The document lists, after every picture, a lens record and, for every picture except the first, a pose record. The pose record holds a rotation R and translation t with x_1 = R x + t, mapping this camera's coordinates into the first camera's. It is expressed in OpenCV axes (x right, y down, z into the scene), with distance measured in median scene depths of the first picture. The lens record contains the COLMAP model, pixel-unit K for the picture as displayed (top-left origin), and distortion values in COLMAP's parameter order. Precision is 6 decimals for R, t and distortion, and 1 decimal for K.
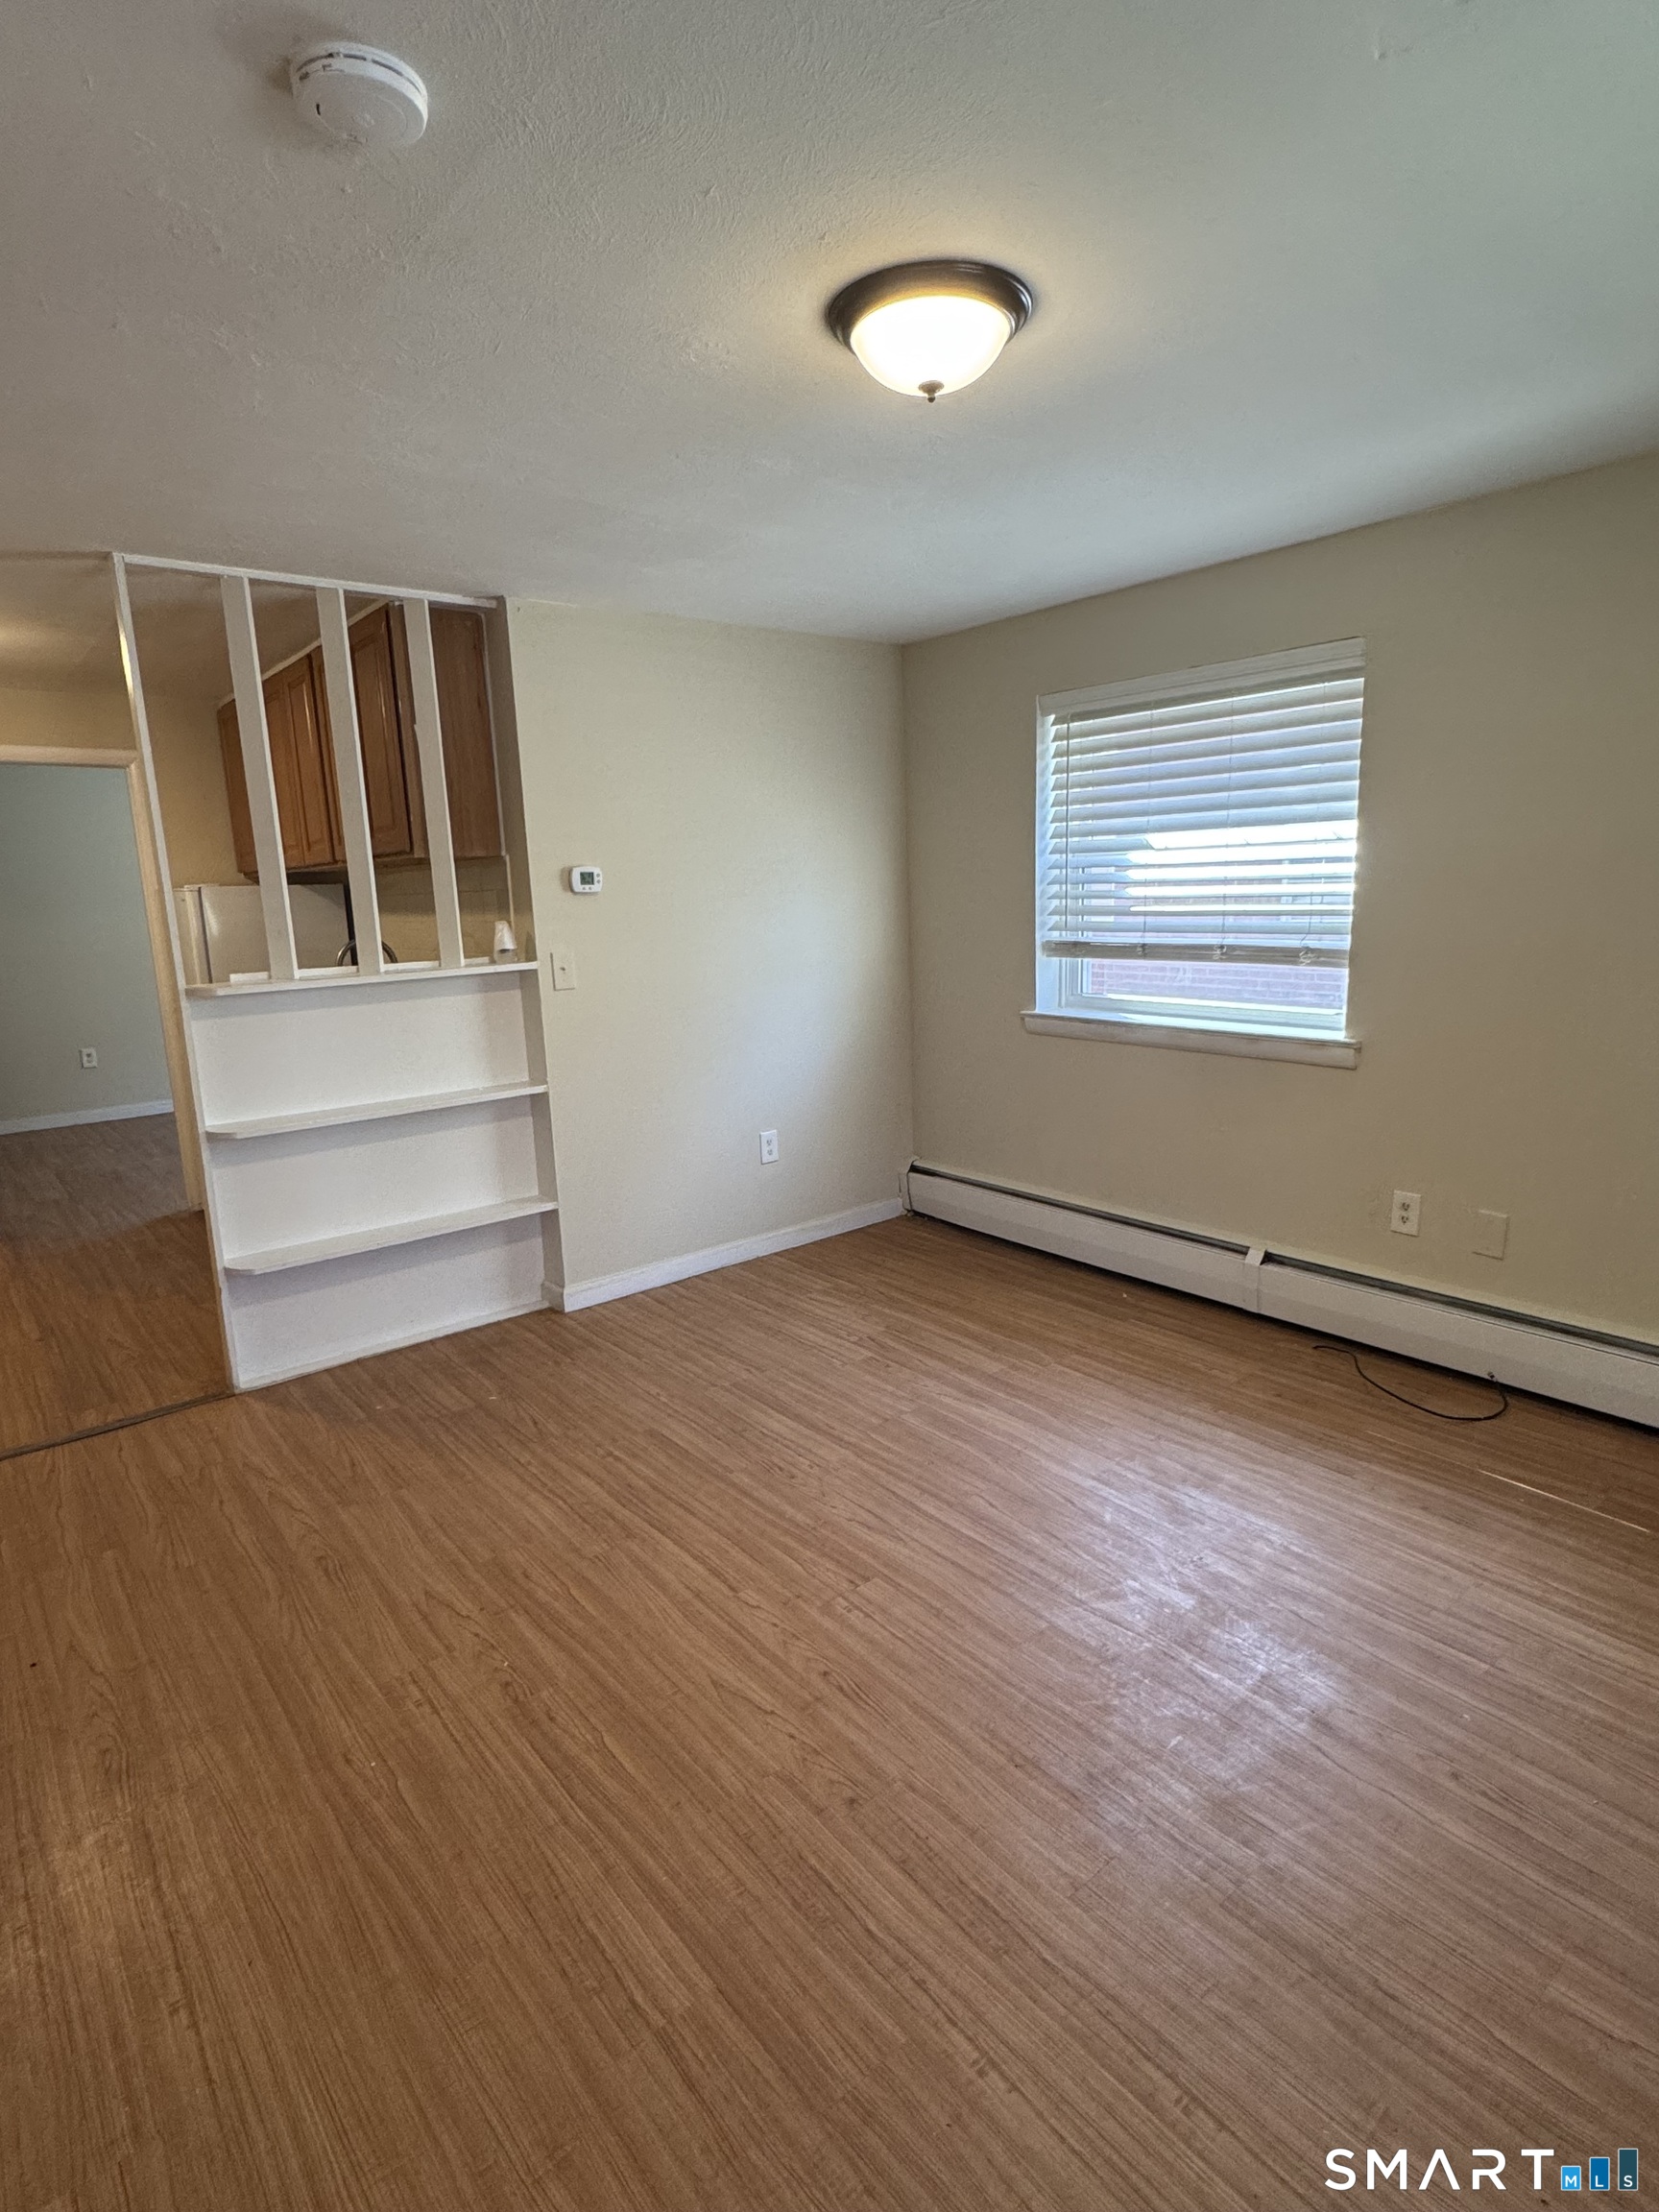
lens RADIAL K [[1155.5, 0, 829.9], [0, 1155.5, 1102.3], [0, 0, 1]] dist [-0.006738, 0.000777]
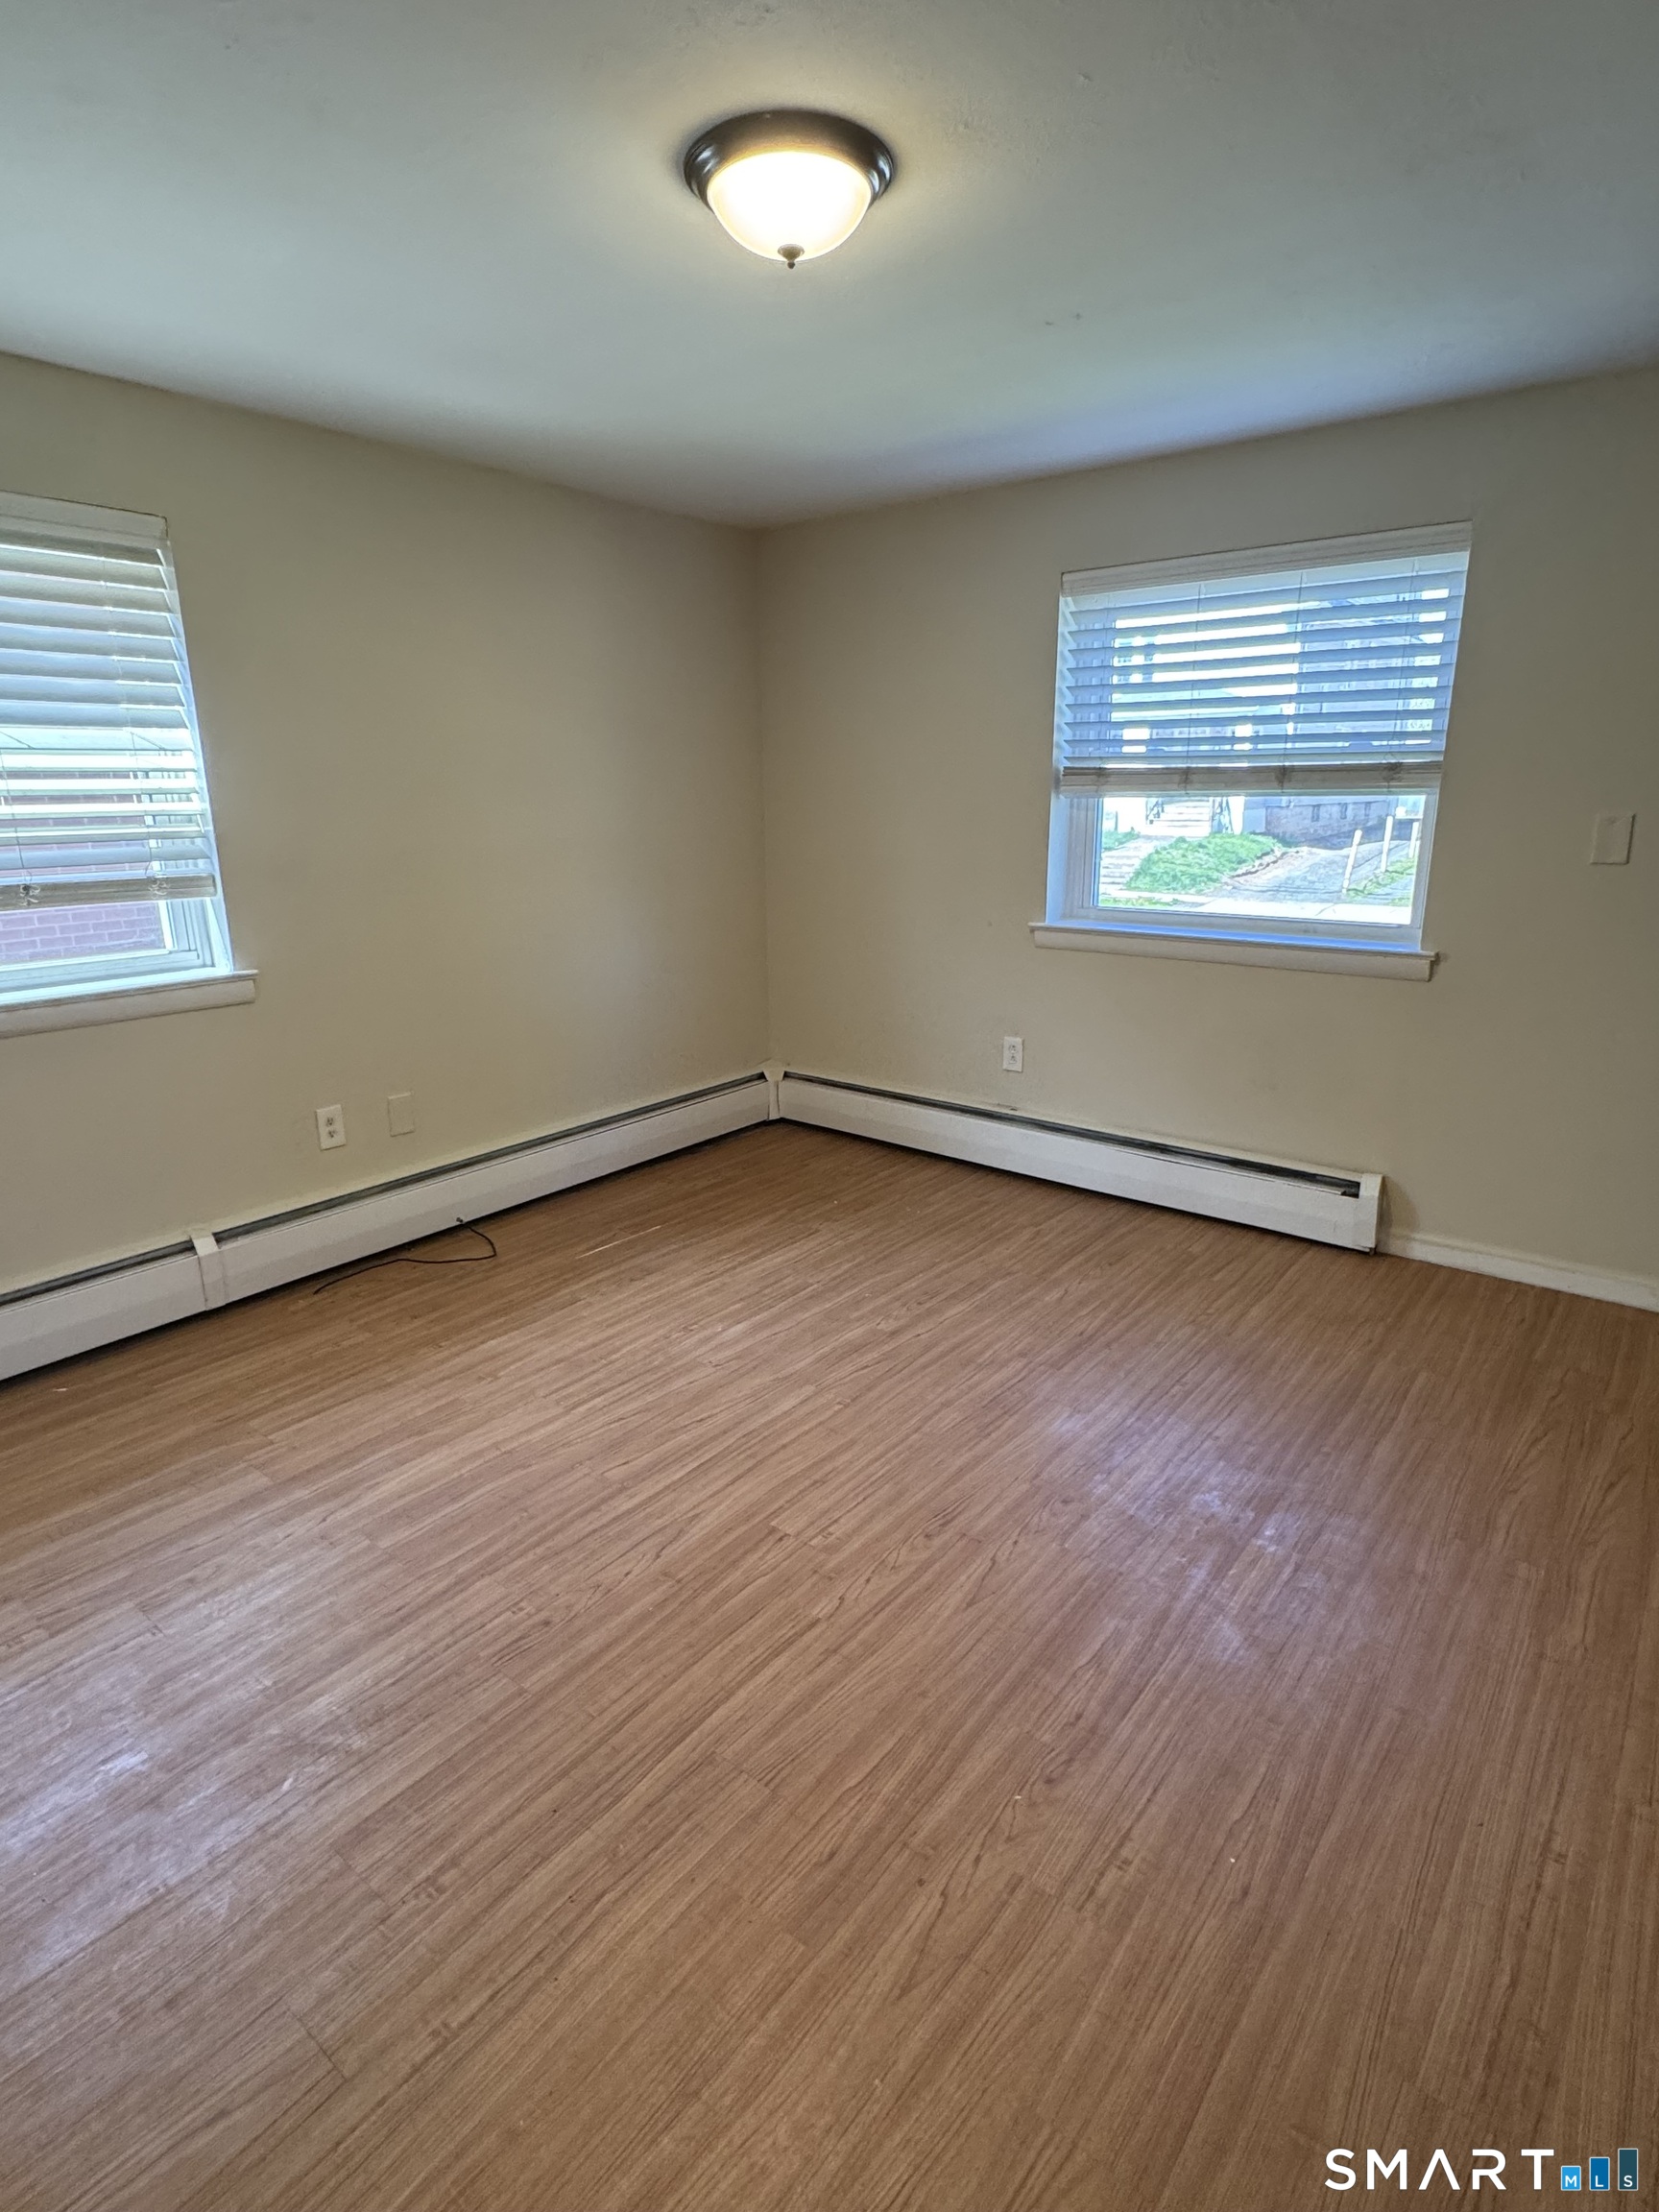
lens RADIAL K [[1155.5, 0, 829.2], [0, 1155.5, 1111.0], [0, 0, 1]] dist [-0.006738, 0.000777]
pose [[-0.214045, -0.230955, 0.949128, -0.627145], [0.200916, 0.940463, 0.274156, -0.121796], [-0.955938, 0.249377, -0.154899, 0.811340]]
